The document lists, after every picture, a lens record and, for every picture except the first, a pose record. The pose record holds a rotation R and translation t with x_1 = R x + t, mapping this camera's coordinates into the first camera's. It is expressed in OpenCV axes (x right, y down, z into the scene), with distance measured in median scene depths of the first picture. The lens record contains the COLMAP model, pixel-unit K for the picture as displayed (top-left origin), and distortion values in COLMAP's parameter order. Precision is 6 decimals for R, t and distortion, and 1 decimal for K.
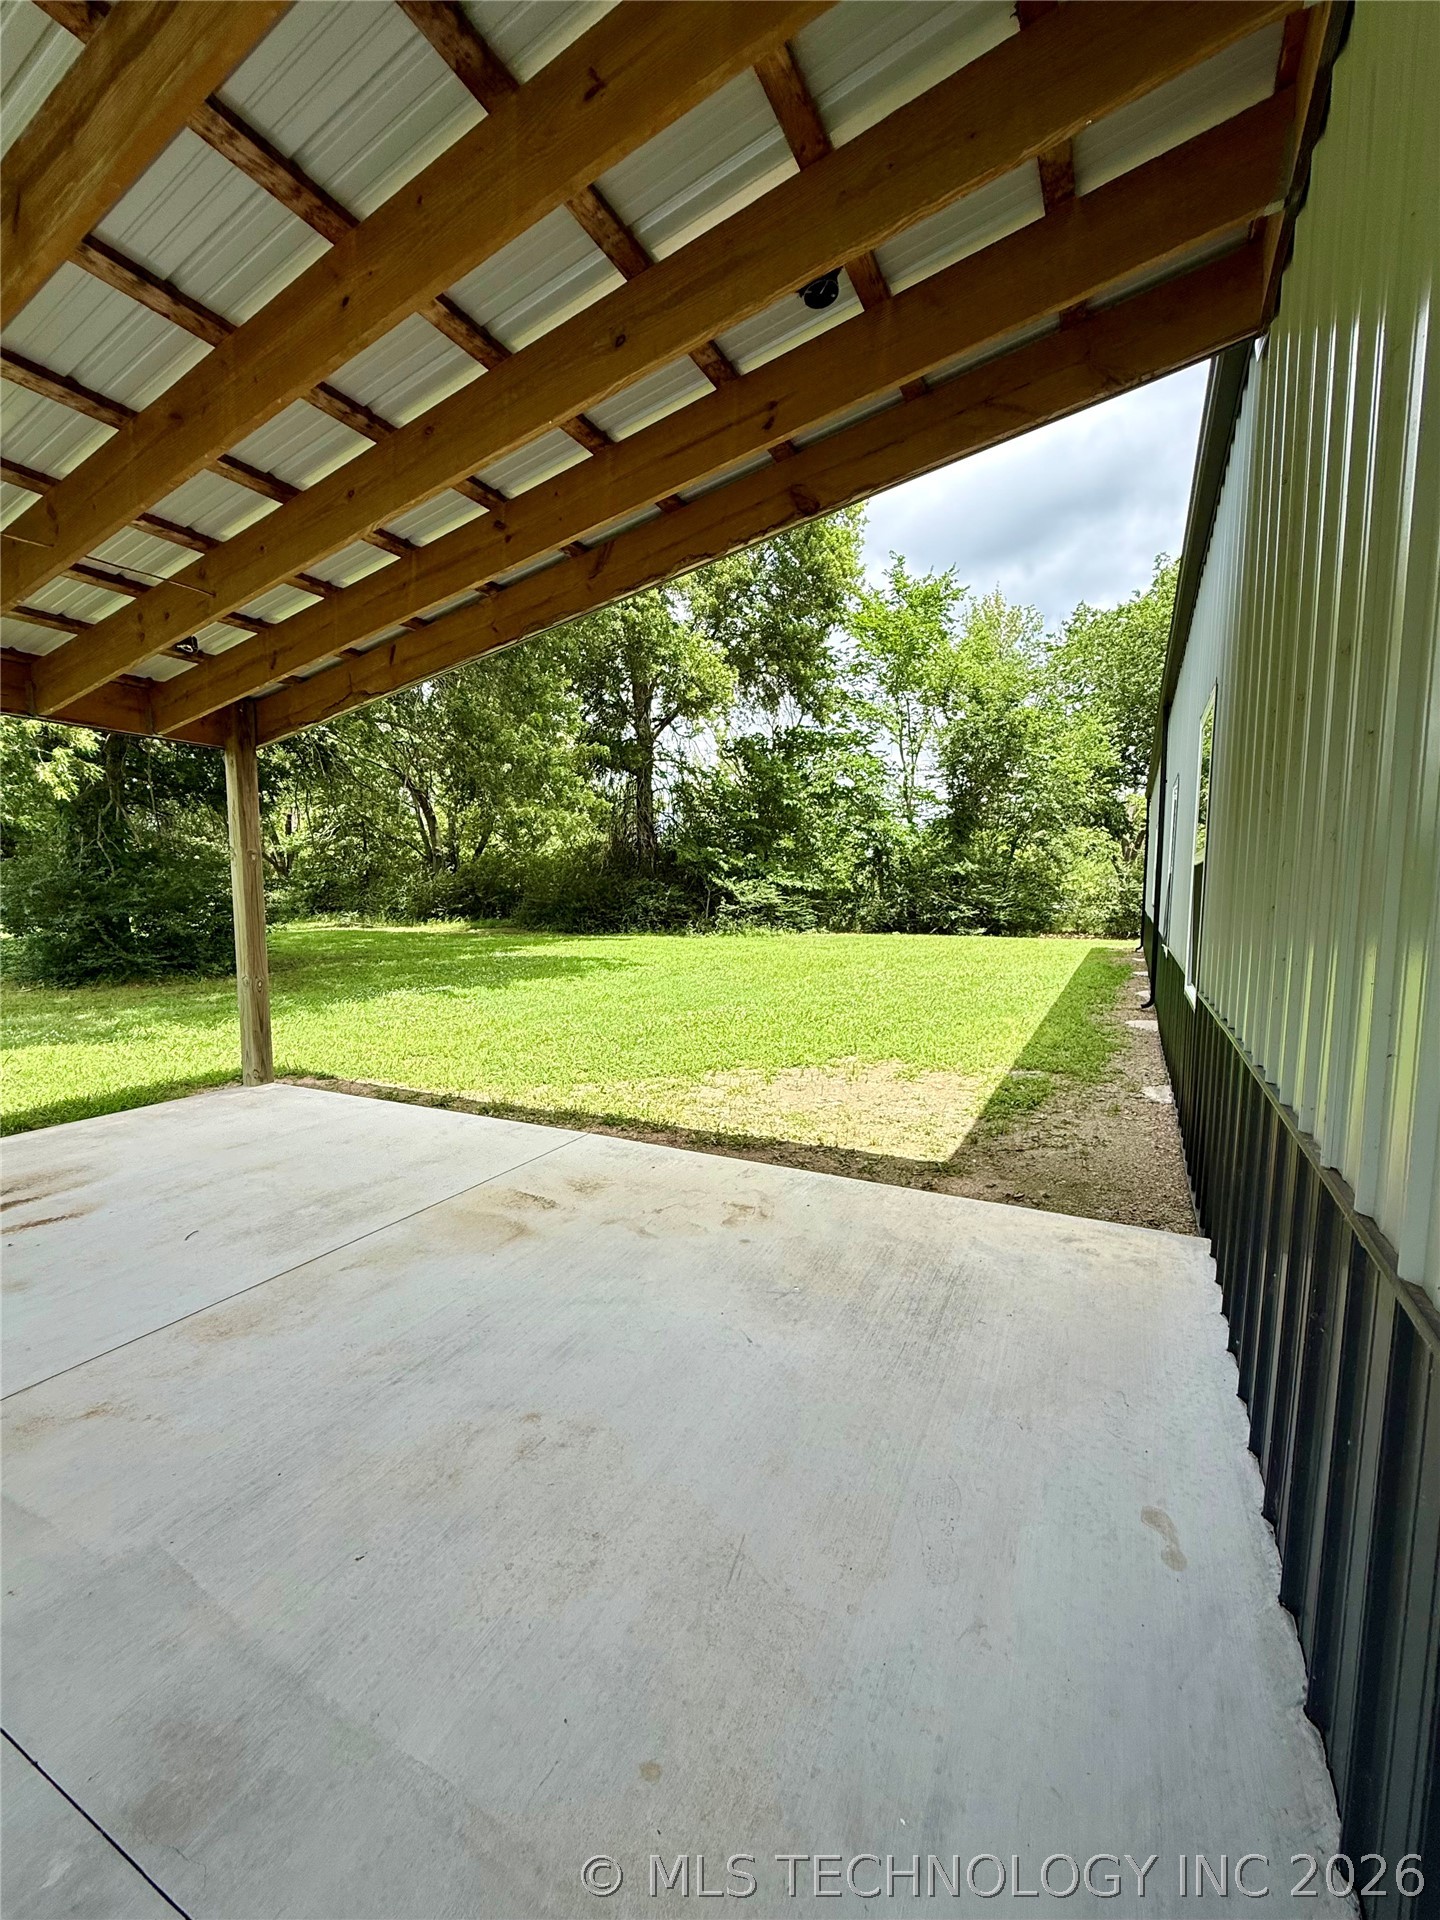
lens RADIAL K [[785.6, 0, 725.6], [0, 785.6, 961.4], [0, 0, 1]] dist [0.001841, -0.000019]
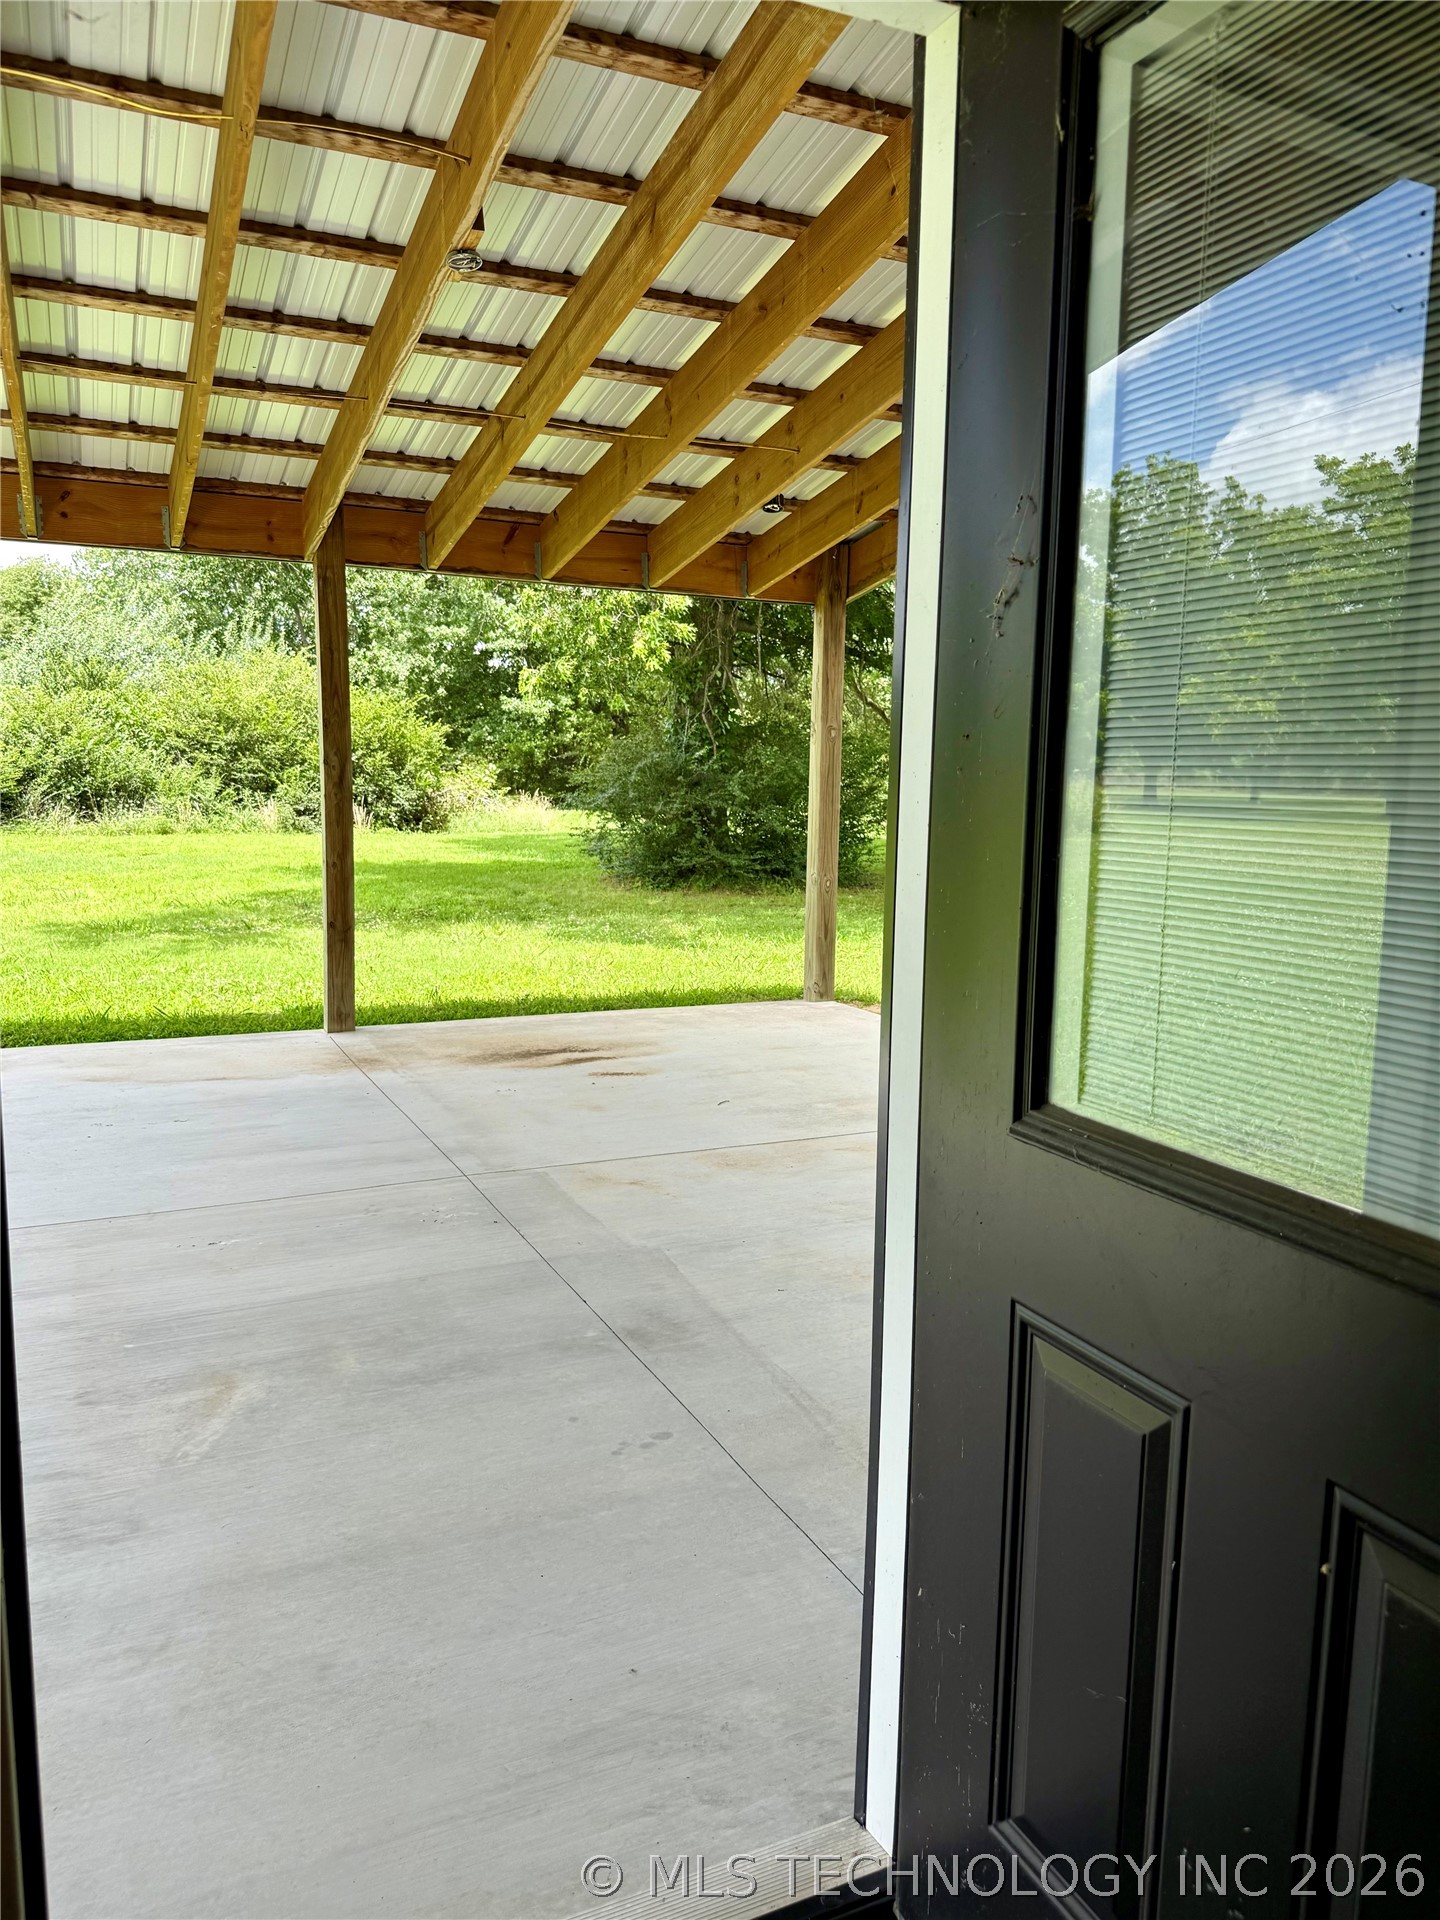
lens RADIAL K [[1369.6, 0, 721.9], [0, 1369.6, 924.2], [0, 0, 1]] dist [0.145397, -0.267461]
pose [[0.788031, 0.076862, -0.610818, 0.260807], [-0.070613, 0.996912, 0.034346, 0.035315], [0.611572, 0.016066, 0.791026, -0.278408]]
